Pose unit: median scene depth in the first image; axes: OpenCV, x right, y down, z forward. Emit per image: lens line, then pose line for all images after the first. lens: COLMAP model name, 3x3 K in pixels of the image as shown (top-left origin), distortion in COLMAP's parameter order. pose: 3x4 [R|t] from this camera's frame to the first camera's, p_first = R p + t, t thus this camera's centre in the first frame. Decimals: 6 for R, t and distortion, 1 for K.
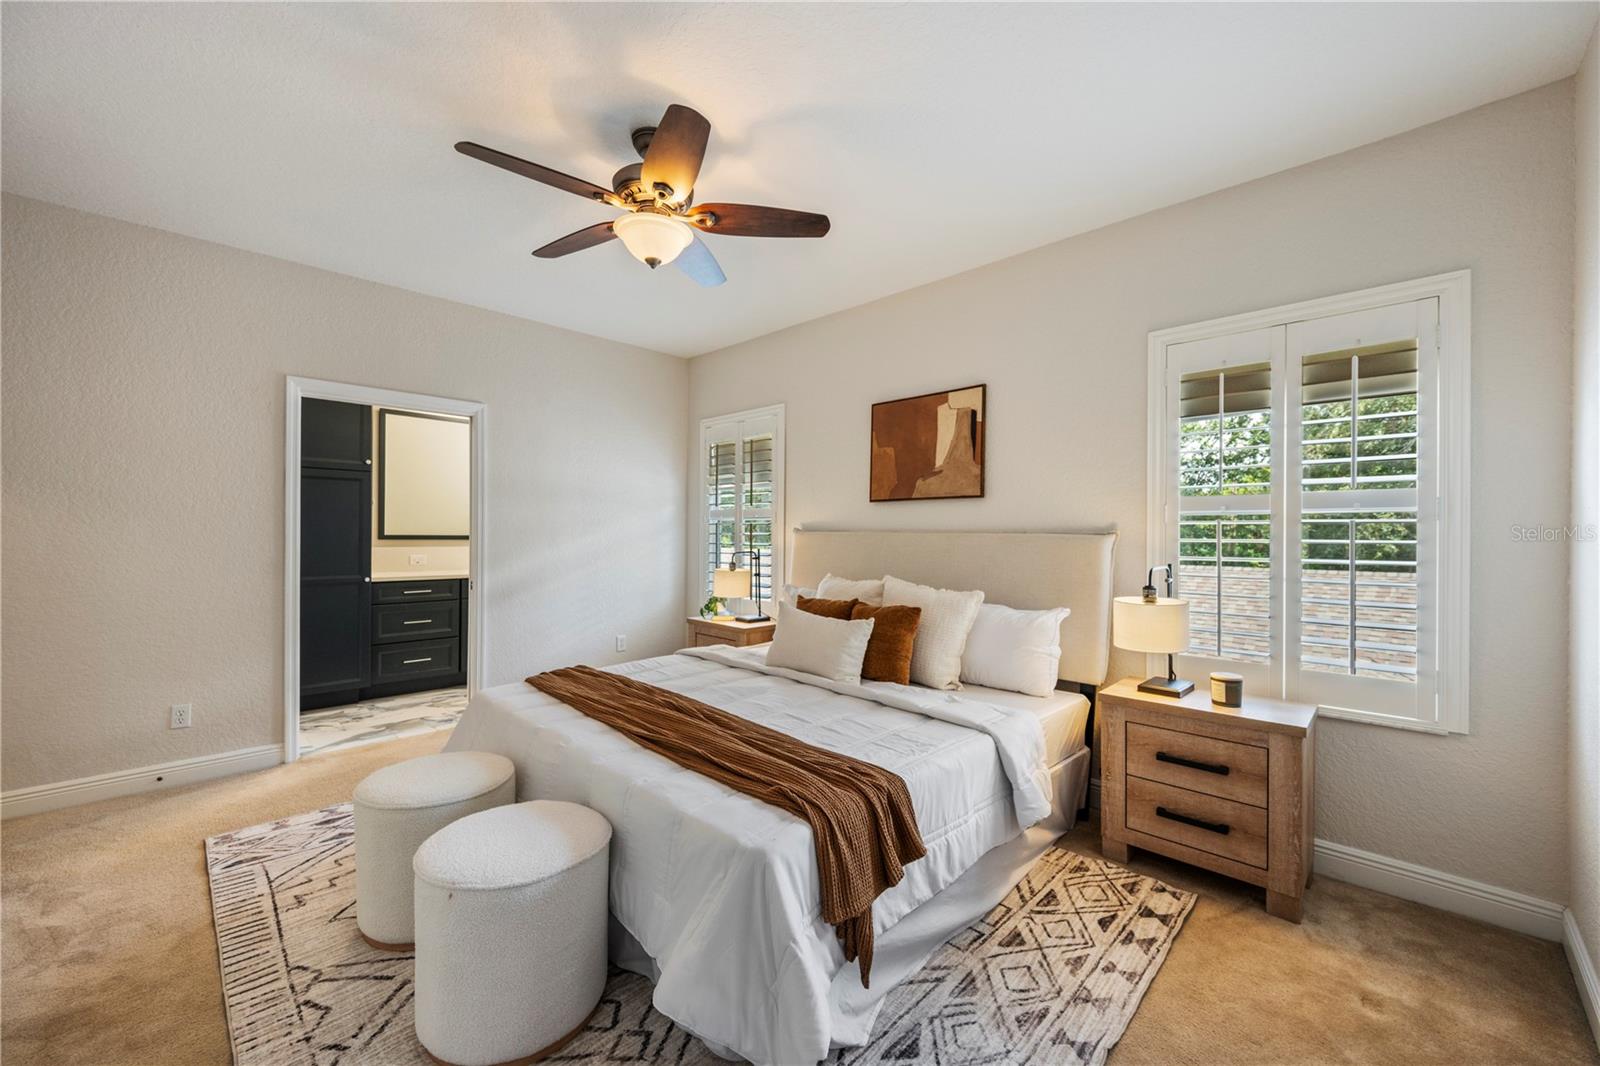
lens RADIAL K [[627.9, 0, 800.0], [0, 627.9, 533.0], [0, 0, 1]] dist [-0.000033, 0.000239]
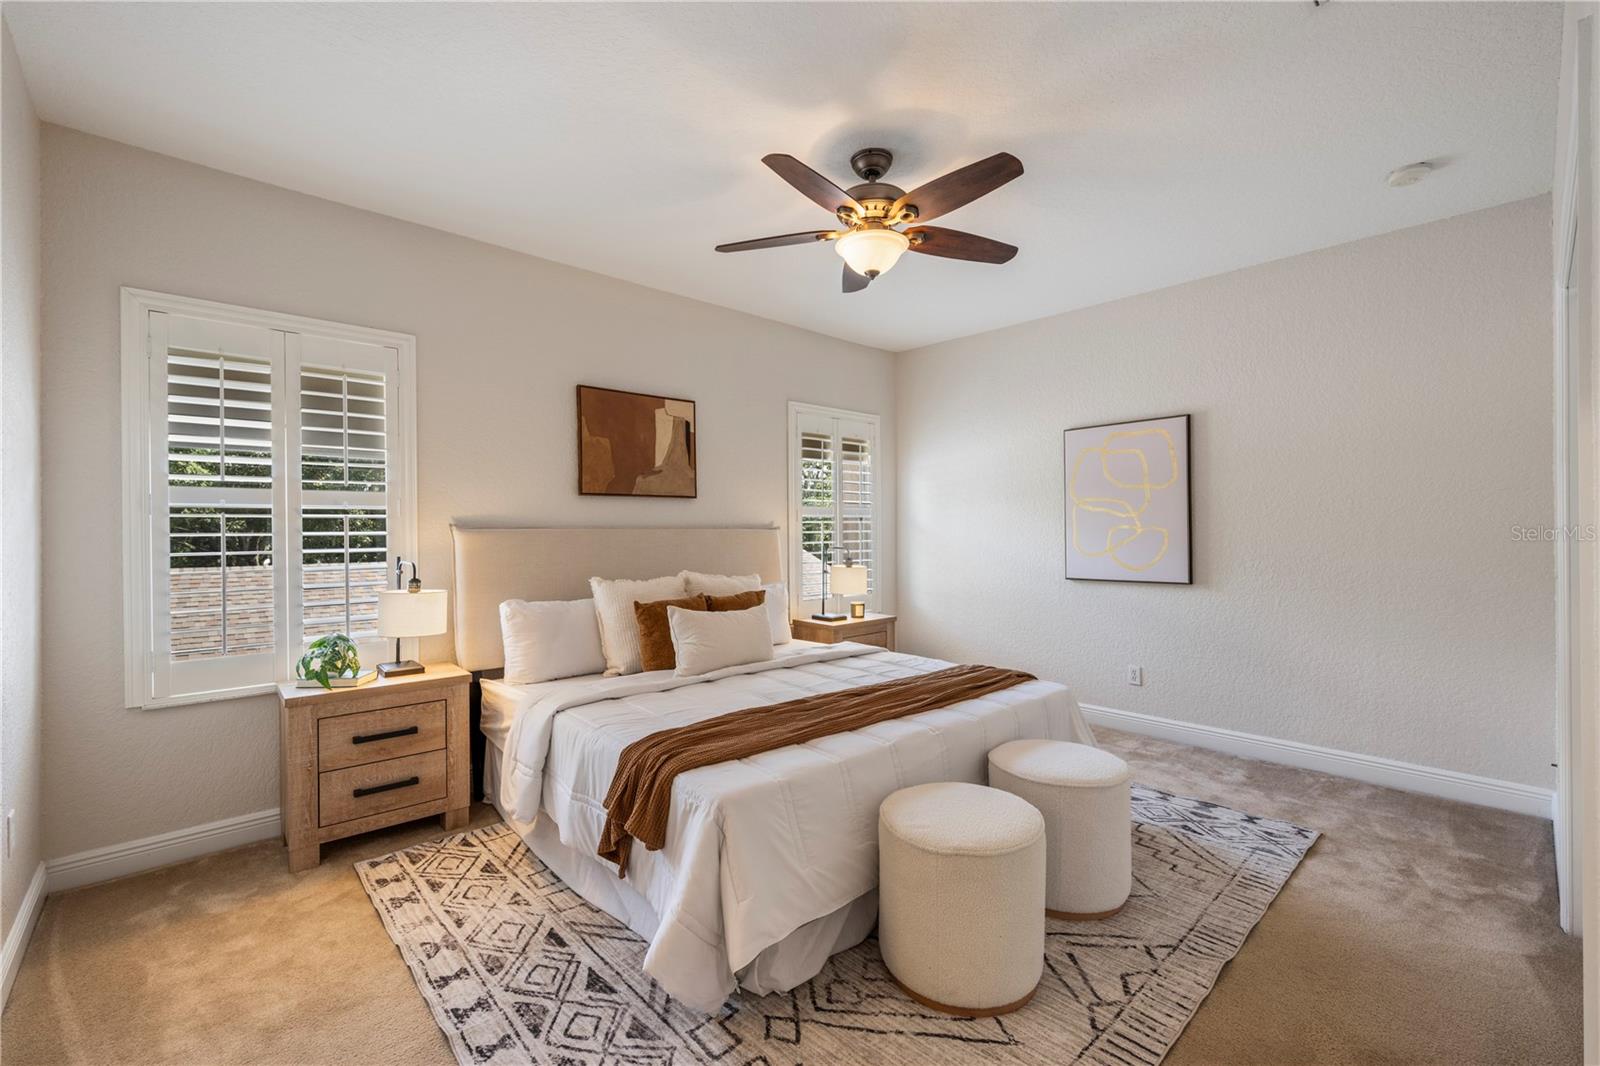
lens RADIAL K [[676.8, 0, 800.0], [0, 676.8, 533.0], [0, 0, 1]] dist [-0.000984, -0.000310]
pose [[0.051621, -0.013775, 0.998572, -0.940203], [0.005211, 0.999895, 0.013524, -0.007896], [-0.998653, 0.004505, 0.051688, 0.727645]]
